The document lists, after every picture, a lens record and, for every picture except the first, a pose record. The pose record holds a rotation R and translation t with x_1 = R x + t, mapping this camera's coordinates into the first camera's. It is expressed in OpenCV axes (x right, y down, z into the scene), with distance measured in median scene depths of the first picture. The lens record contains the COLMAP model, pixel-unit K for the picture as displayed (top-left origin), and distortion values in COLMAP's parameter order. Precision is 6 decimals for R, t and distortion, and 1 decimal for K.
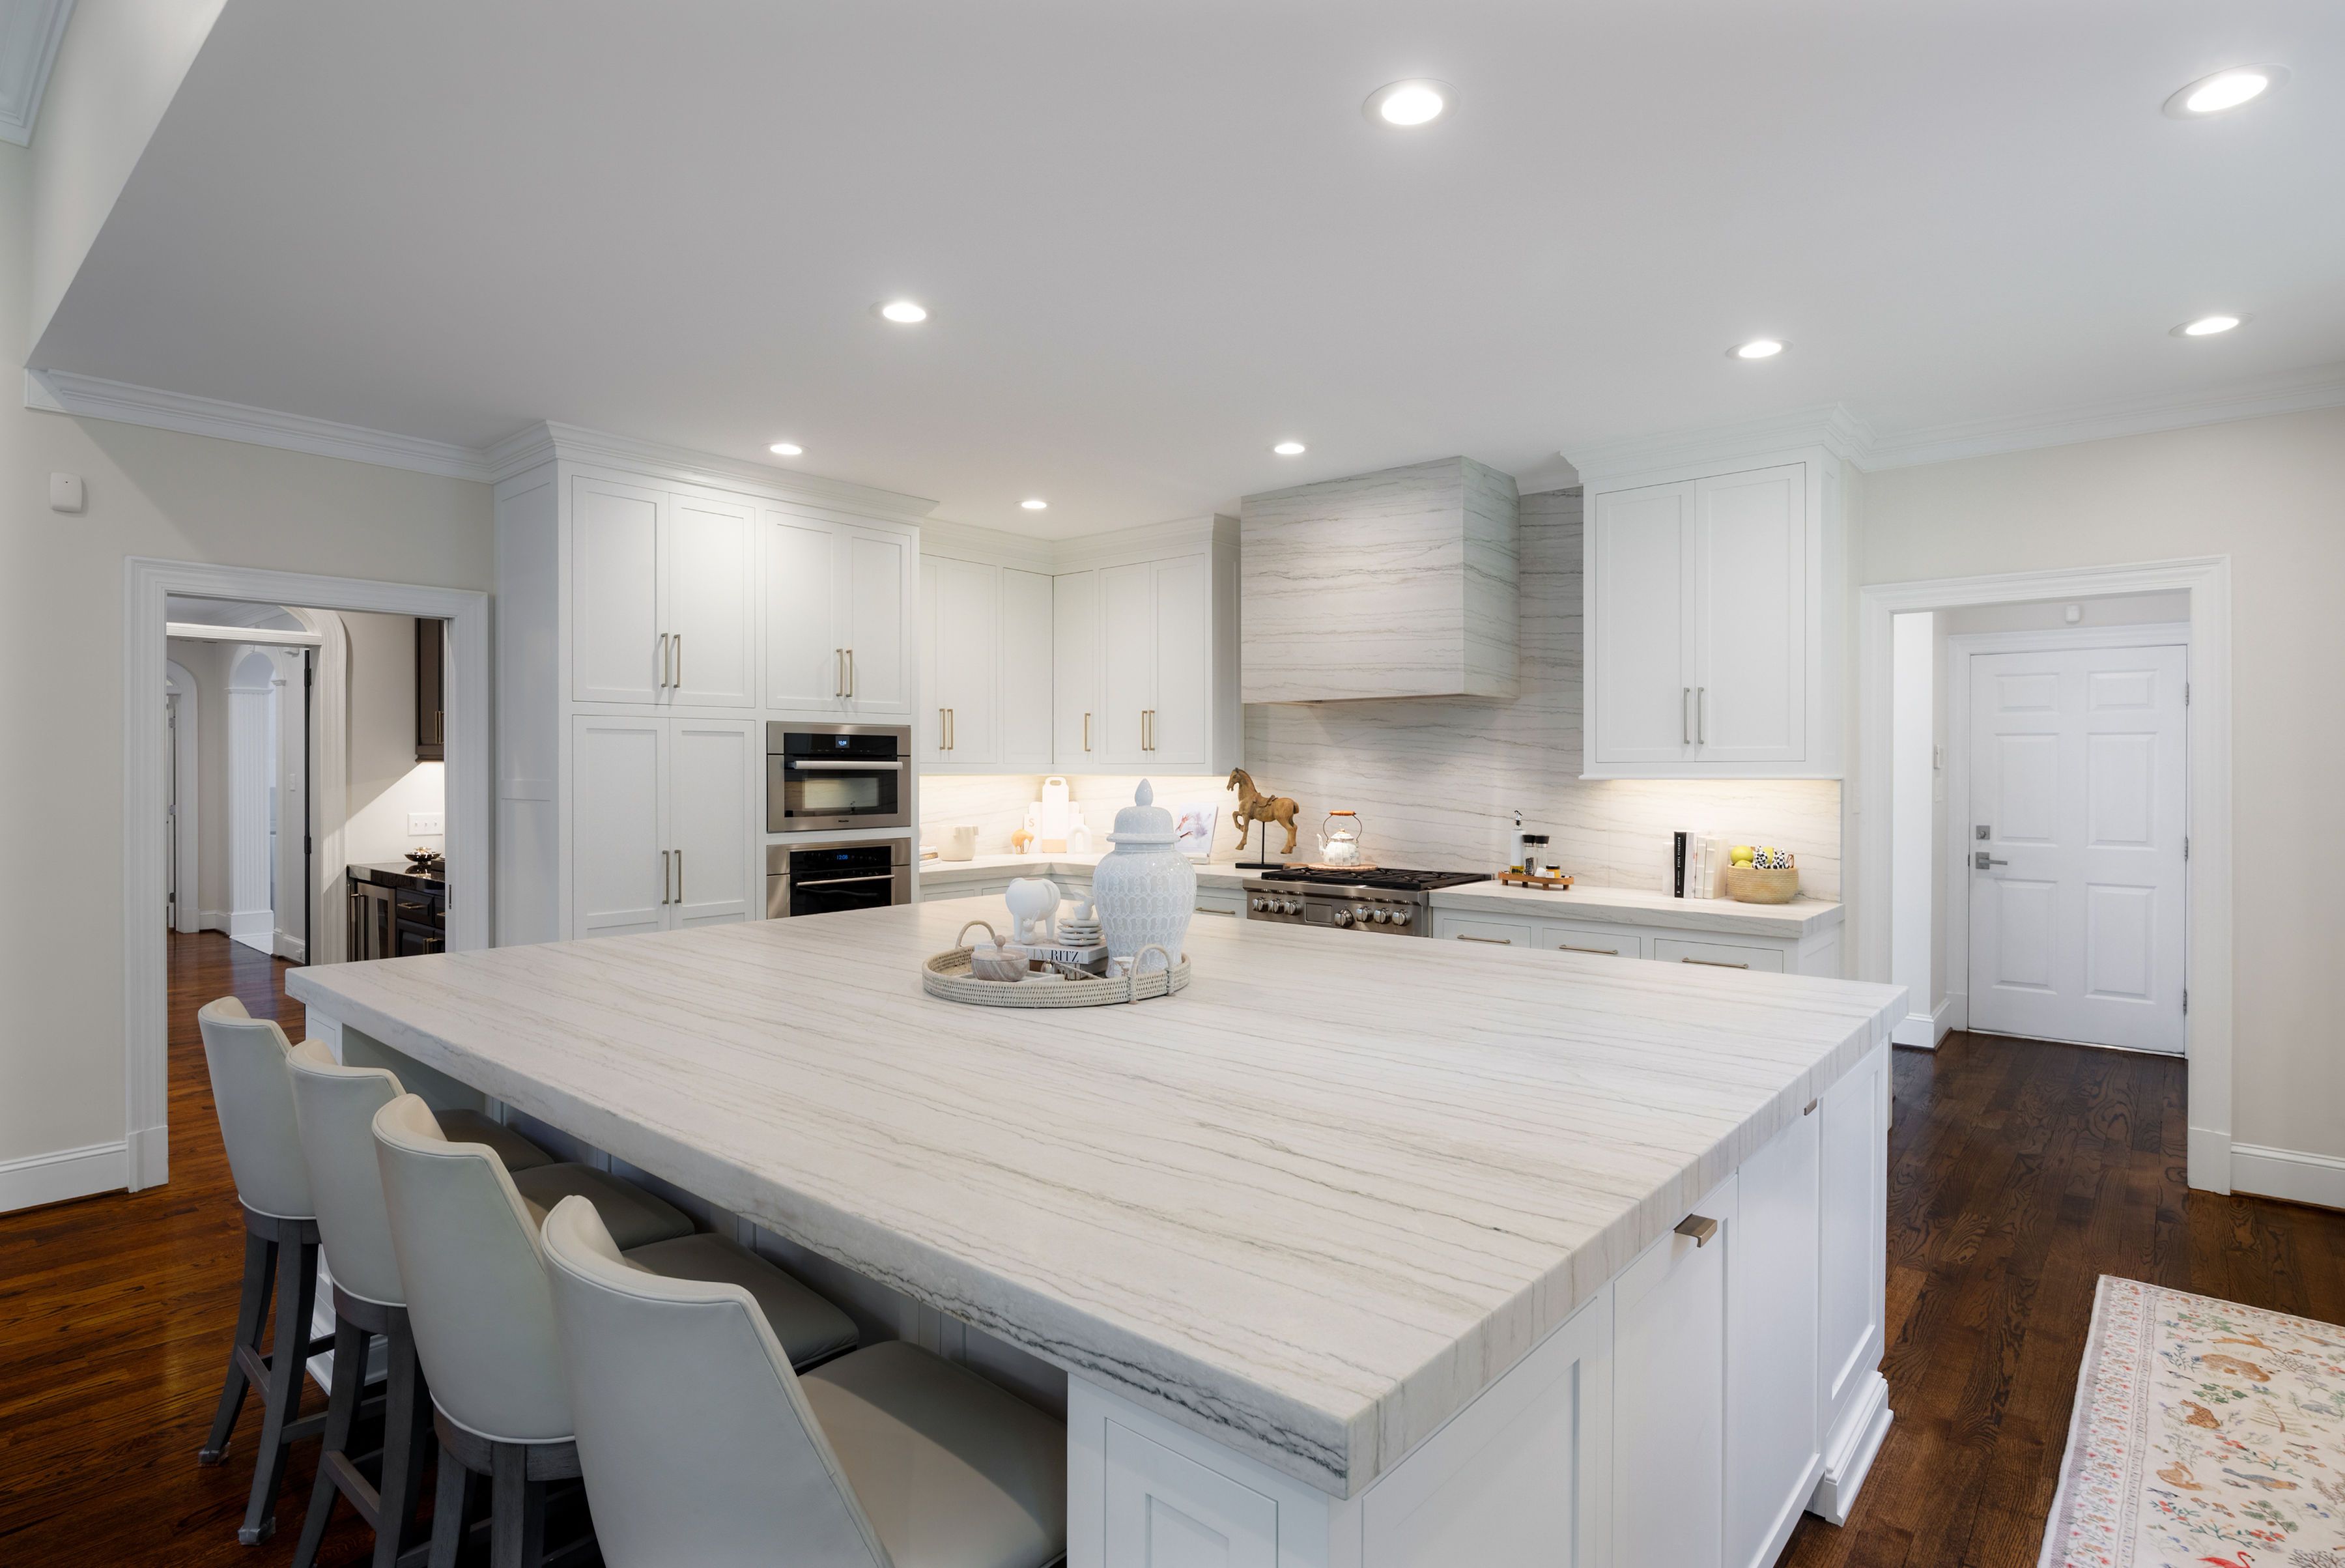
lens RADIAL K [[1205.1, 0, 1157.4], [0, 1205.1, 785.8], [0, 0, 1]] dist [-0.006140, -0.001071]
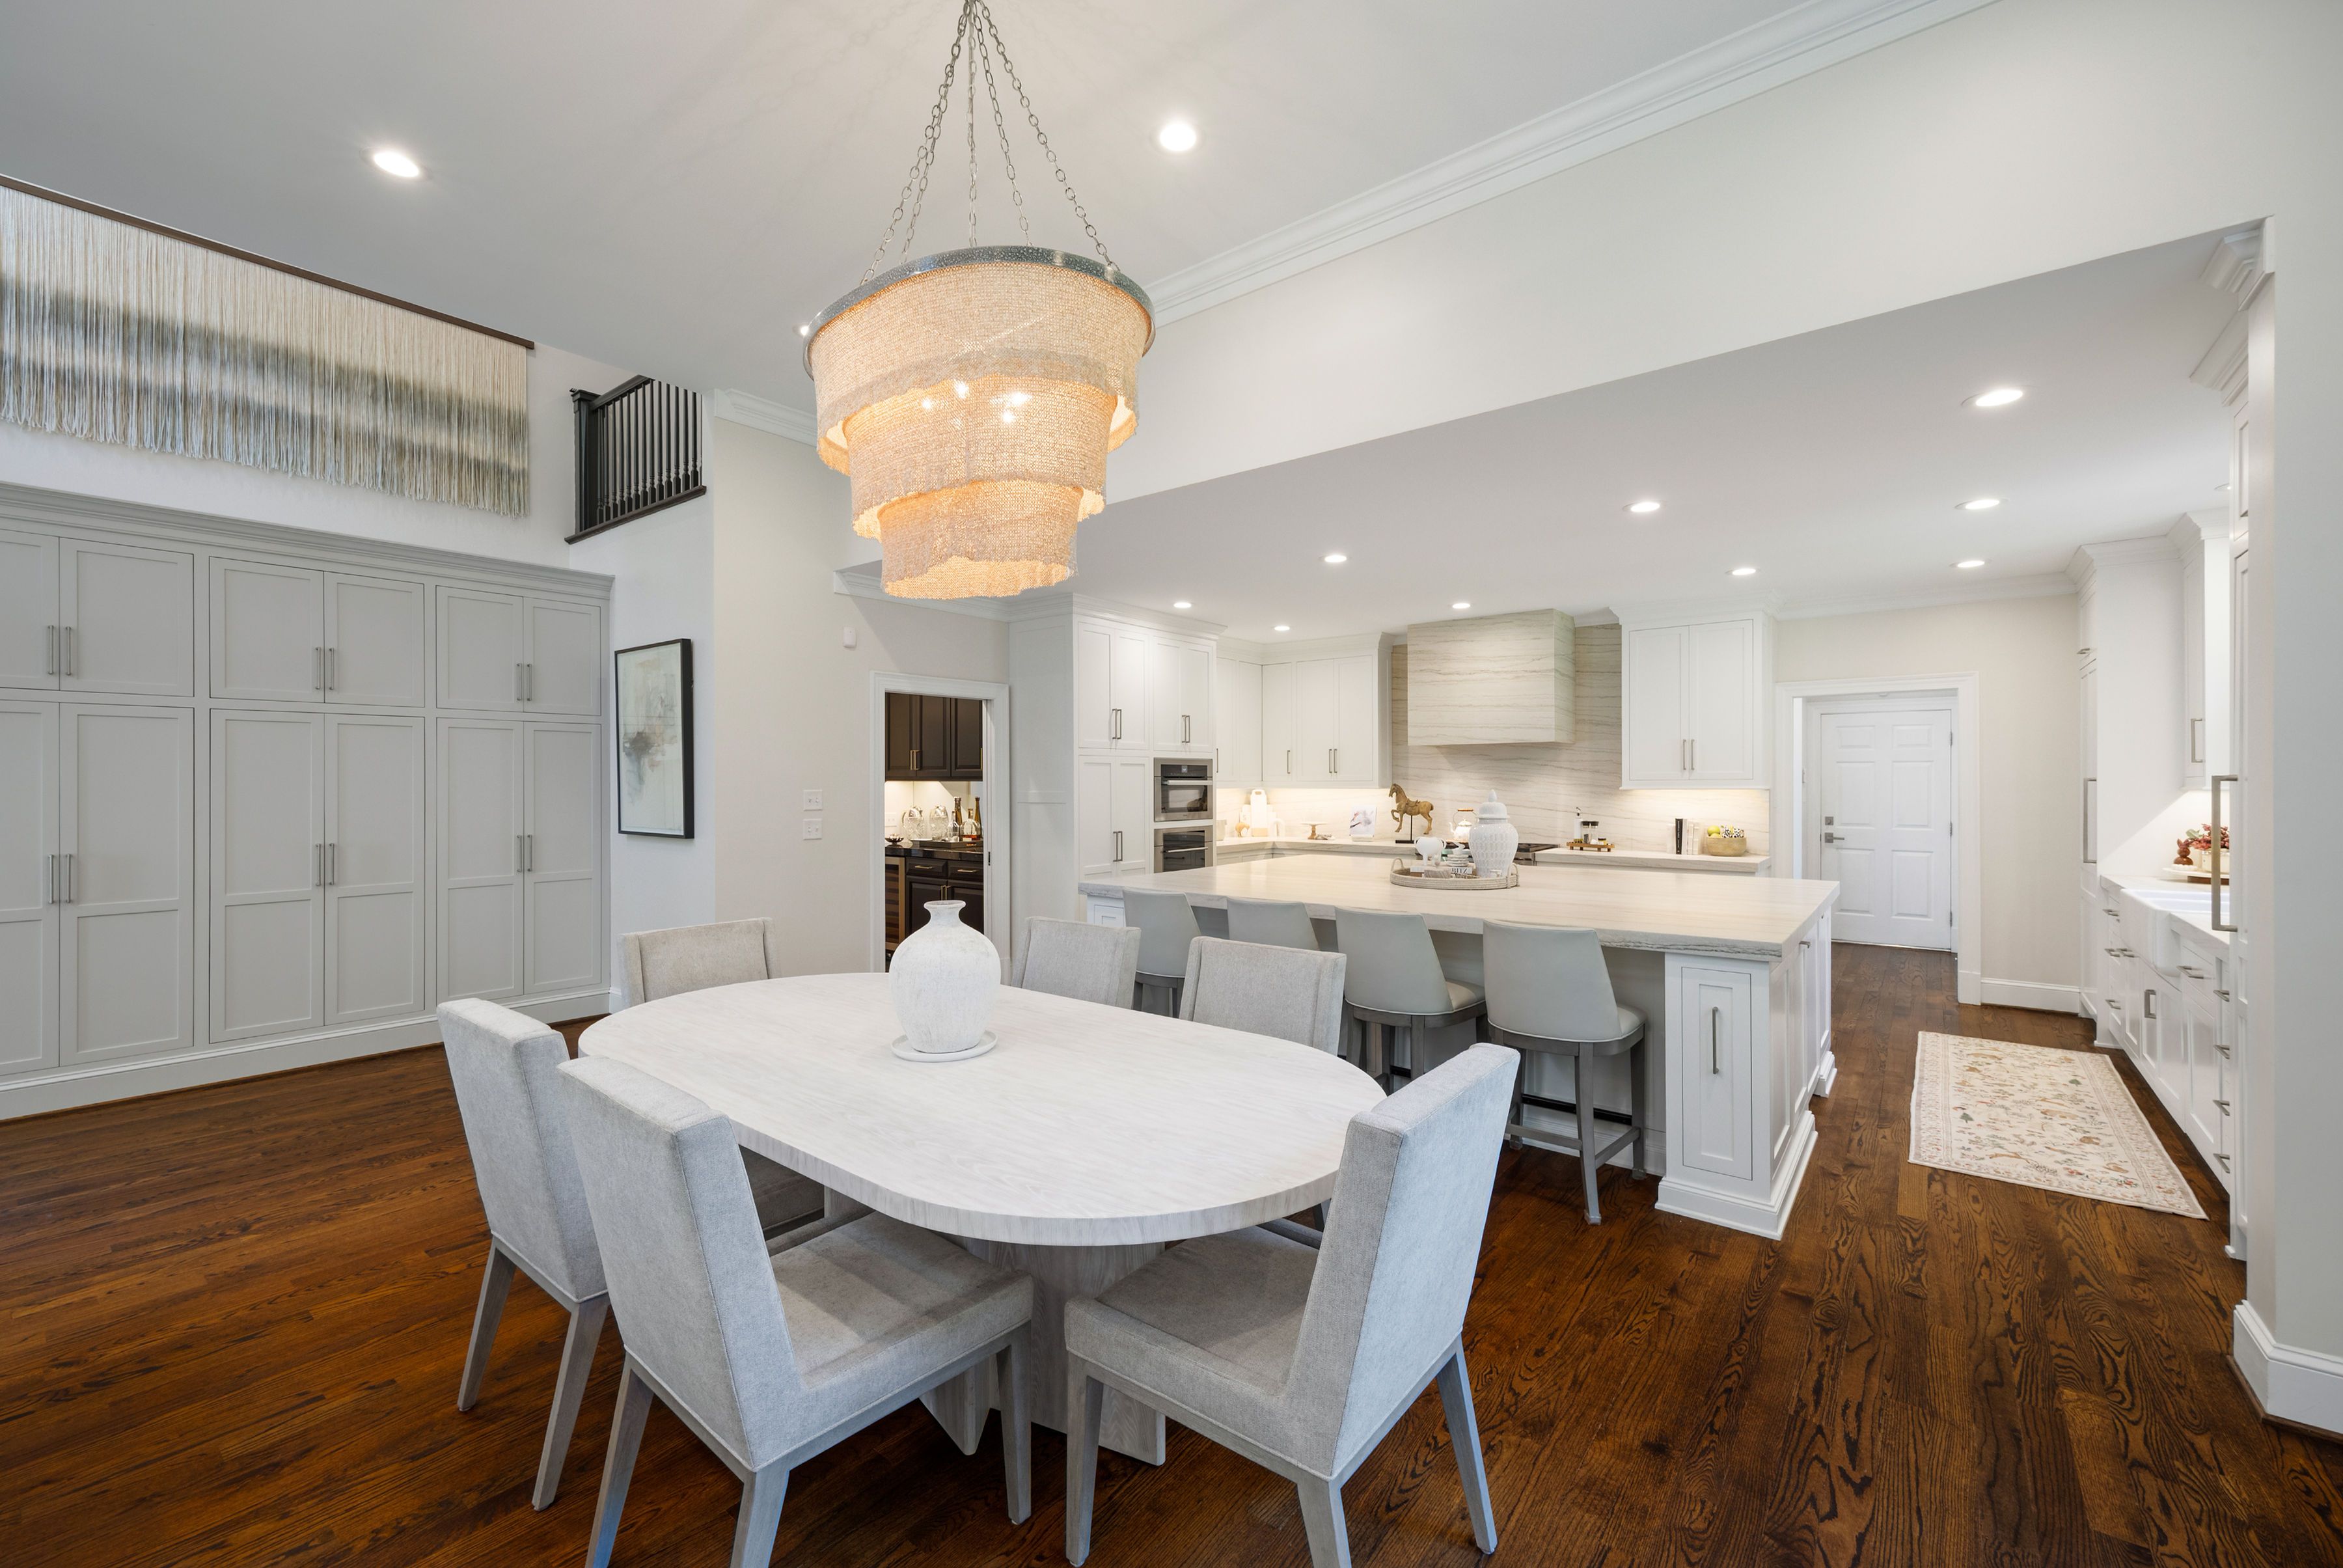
lens RADIAL K [[976.9, 0, 1153.3], [0, 976.9, 795.0], [0, 0, 1]] dist [0.010683, -0.000280]
pose [[0.999234, -0.003280, 0.038991, -0.375374], [0.003358, 0.999992, -0.001931, 0.003078], [-0.038985, 0.002060, 0.999238, -0.403490]]
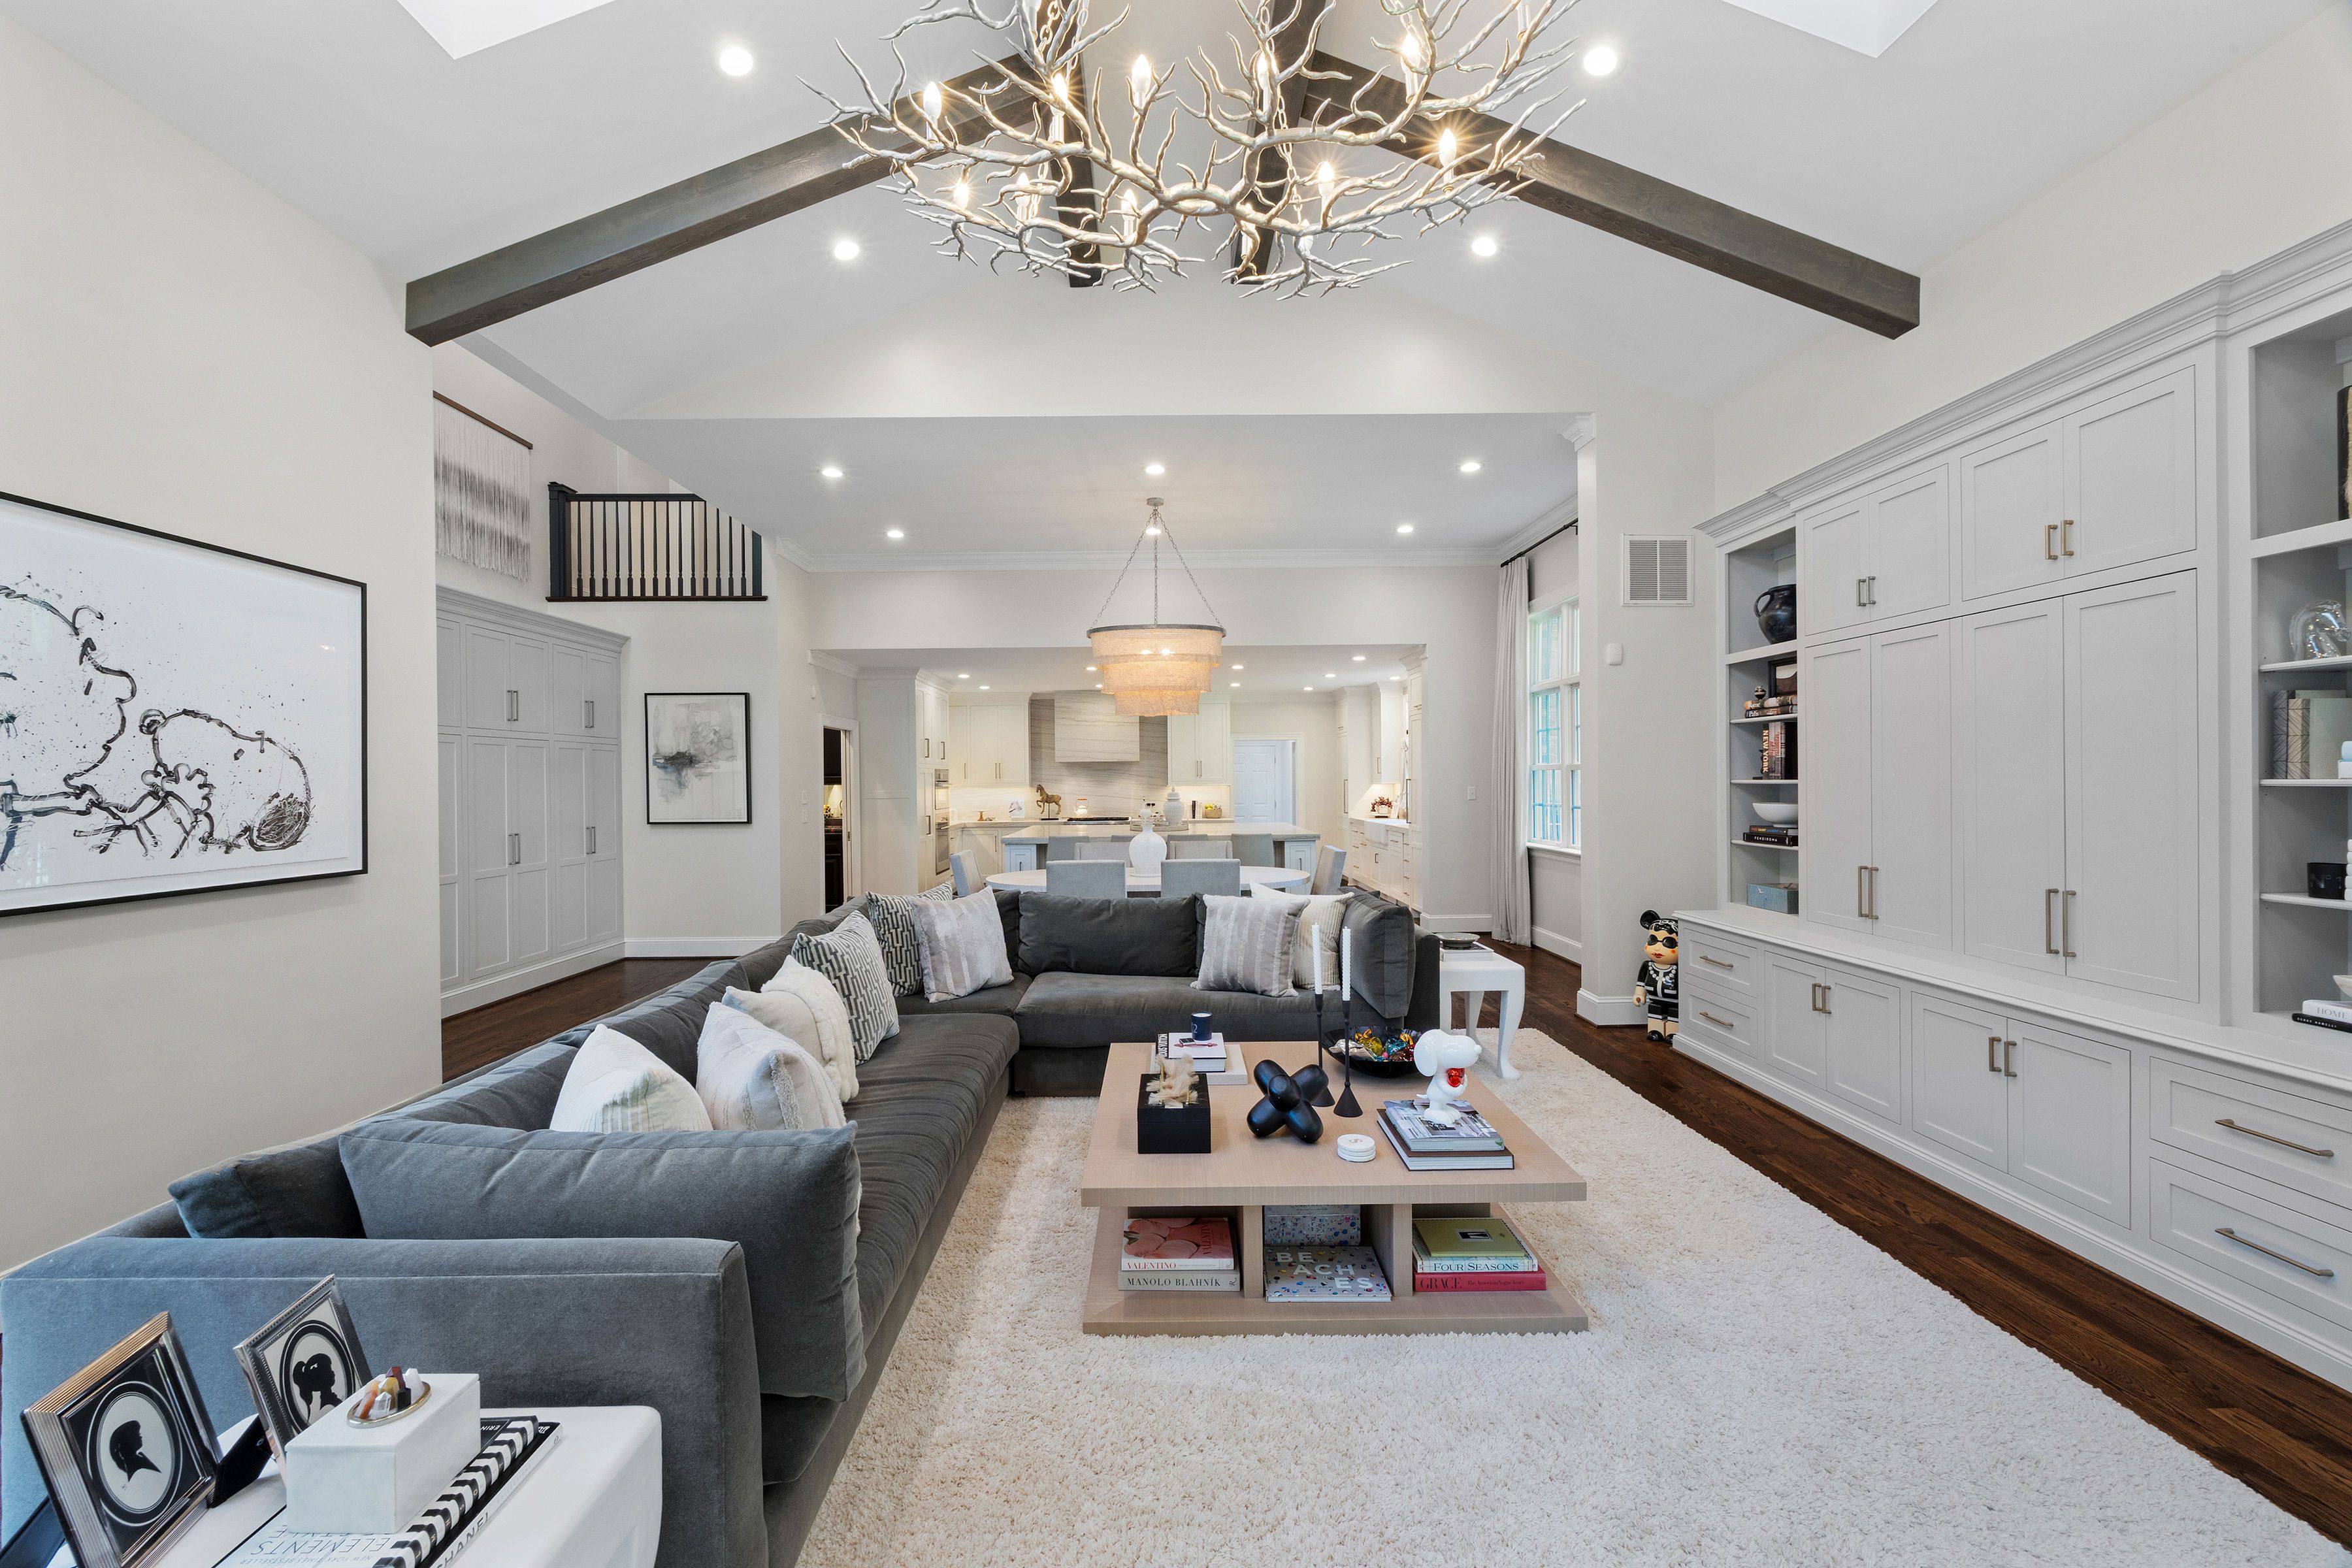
lens RADIAL K [[980.7, 0, 1157.7], [0, 980.7, 795.1], [0, 0, 1]] dist [0.010683, -0.000280]
pose [[0.743308, -0.018196, 0.668702, -1.434900], [0.021062, 0.999771, 0.003793, 0.007916], [-0.668618, 0.011265, 0.743521, -0.987219]]
